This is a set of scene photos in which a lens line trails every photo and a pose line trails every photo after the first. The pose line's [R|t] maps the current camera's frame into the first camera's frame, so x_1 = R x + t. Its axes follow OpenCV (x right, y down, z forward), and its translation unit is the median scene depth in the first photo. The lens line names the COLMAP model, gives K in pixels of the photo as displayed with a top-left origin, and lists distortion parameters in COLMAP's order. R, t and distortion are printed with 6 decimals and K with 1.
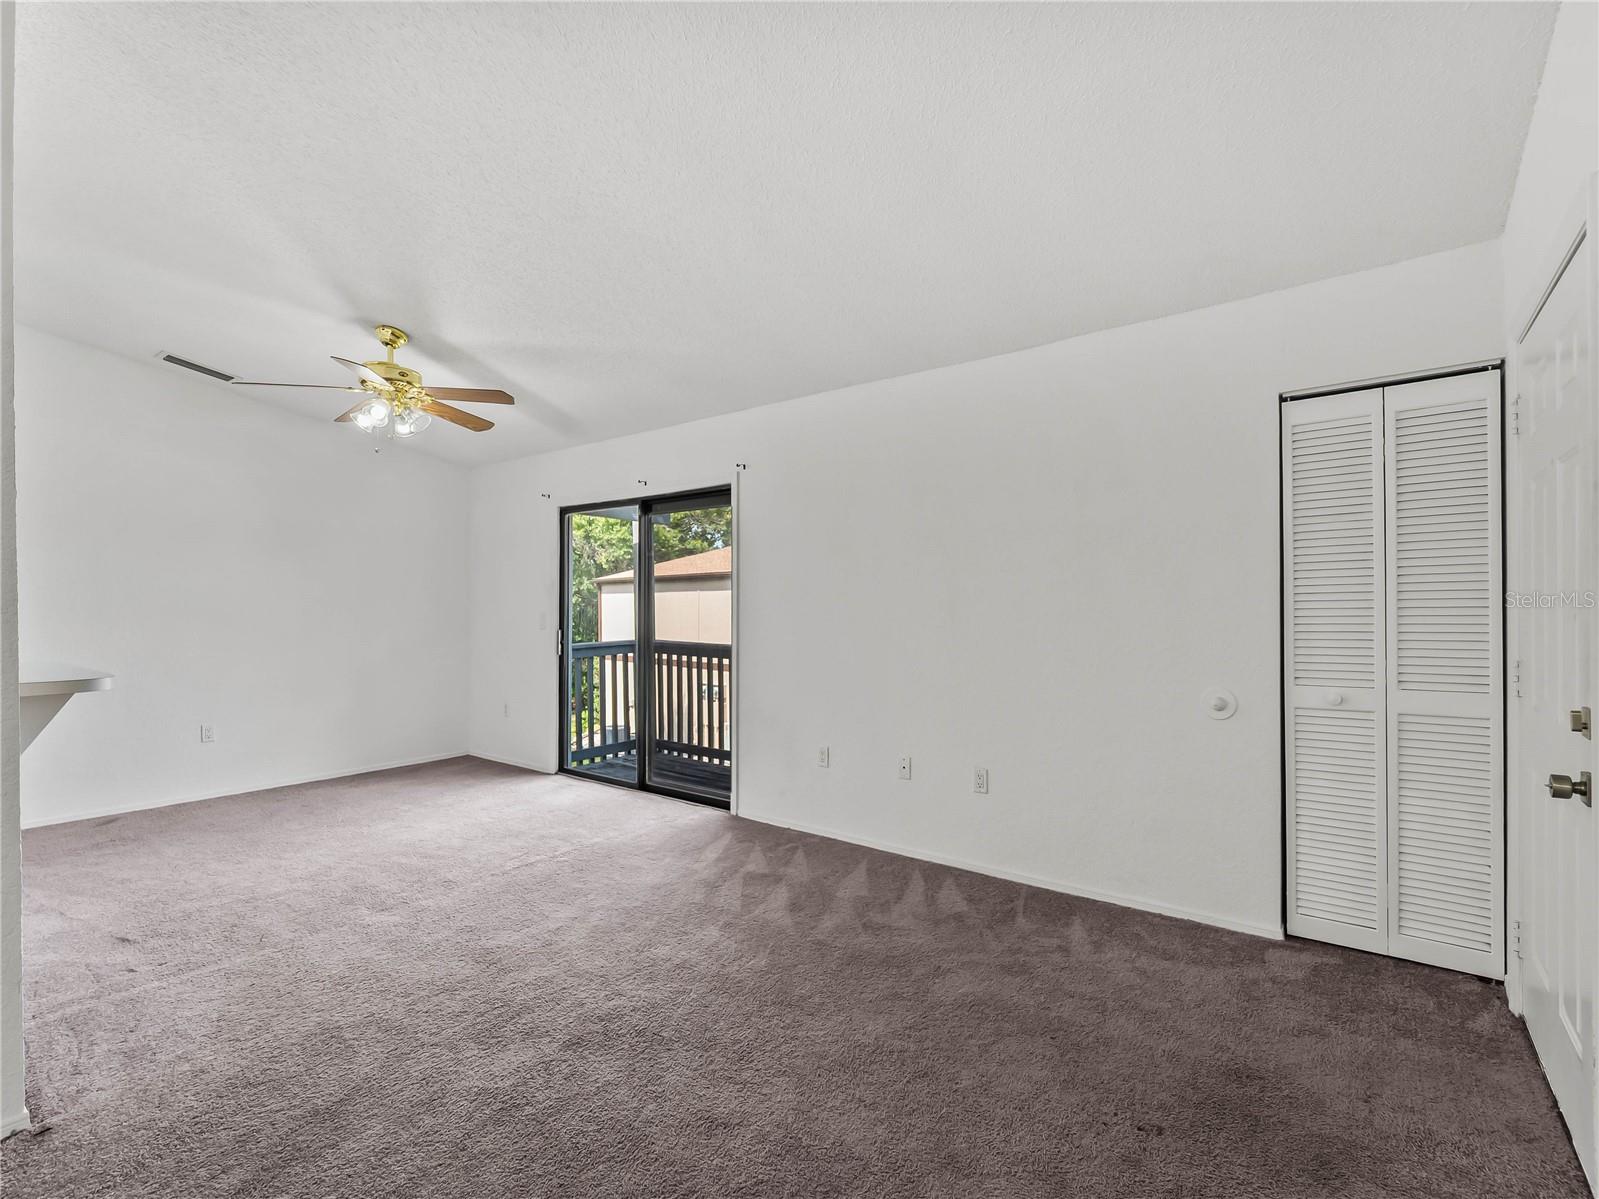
lens RADIAL K [[725.9, 0, 797.2], [0, 725.9, 608.1], [0, 0, 1]] dist [-0.001568, -0.001876]
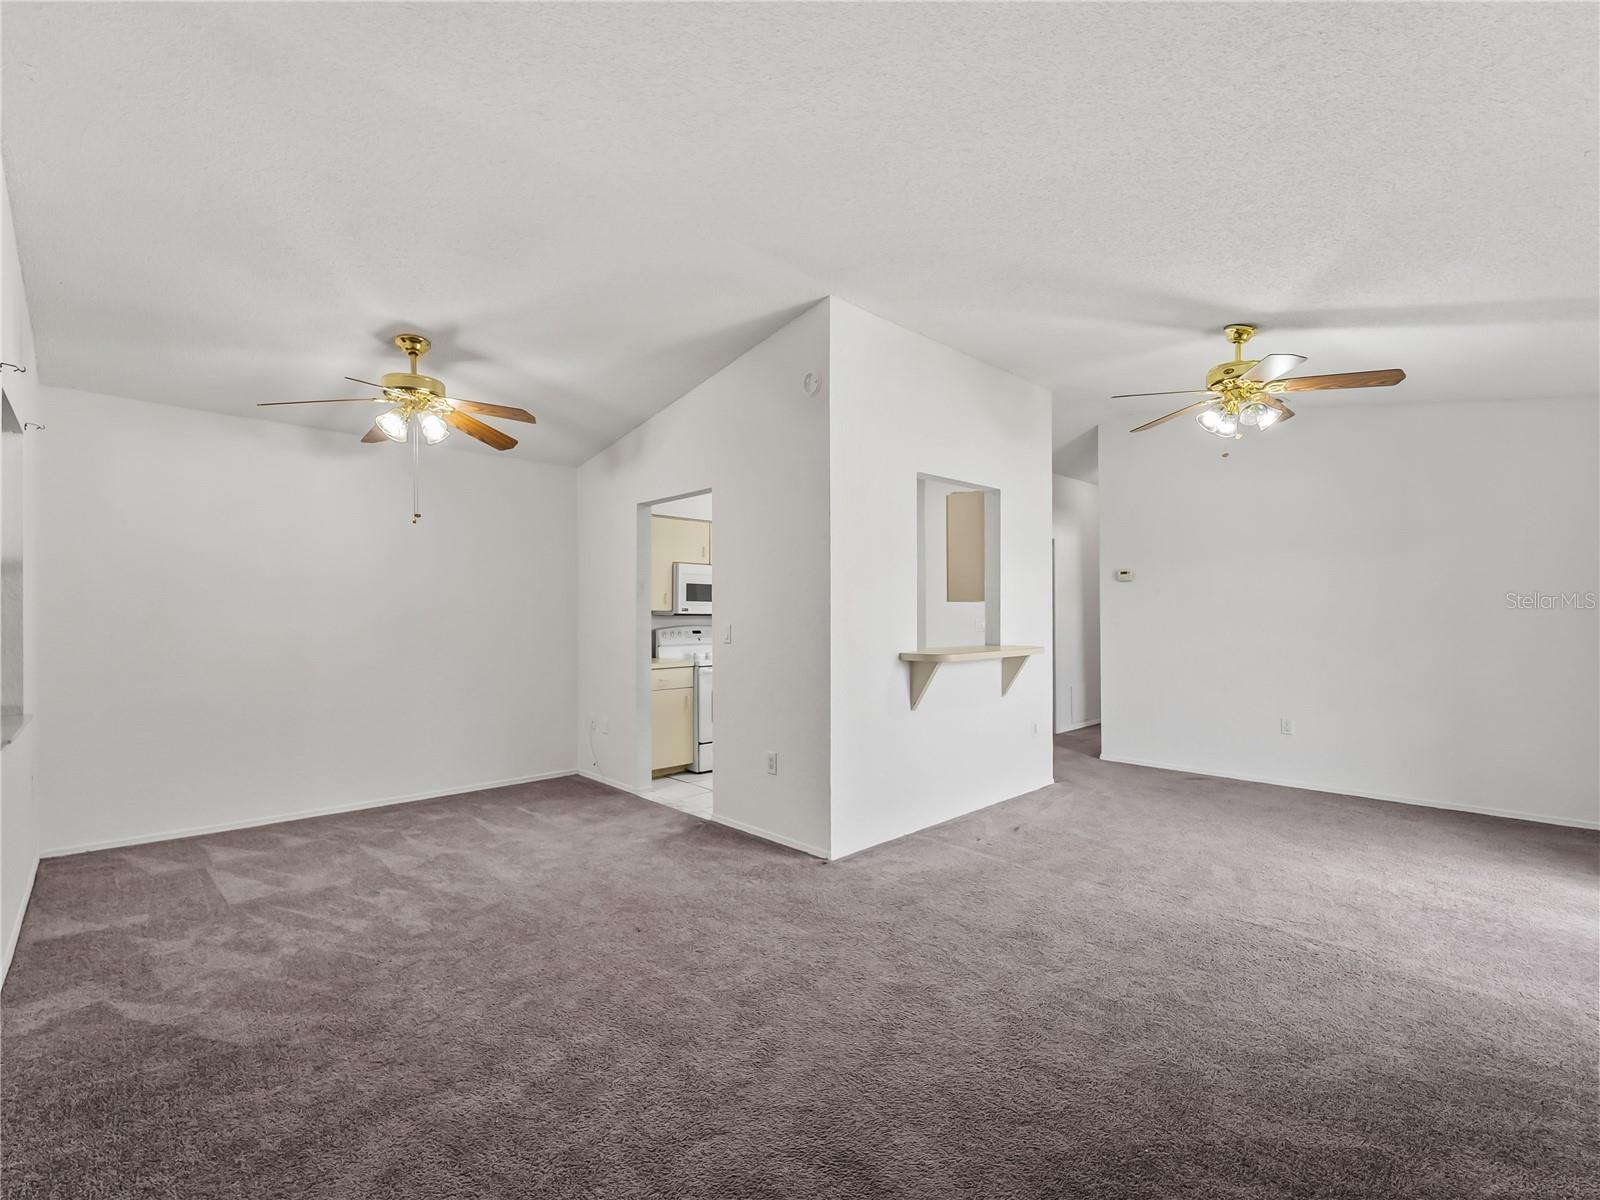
lens RADIAL K [[726.3, 0, 801.7], [0, 726.3, 607.5], [0, 0, 1]] dist [-0.001568, -0.001876]
pose [[-0.159453, -0.005478, -0.987190, 0.419505], [0.002882, 0.999978, -0.006015, -0.003162], [0.987201, -0.003804, -0.159434, 0.494488]]
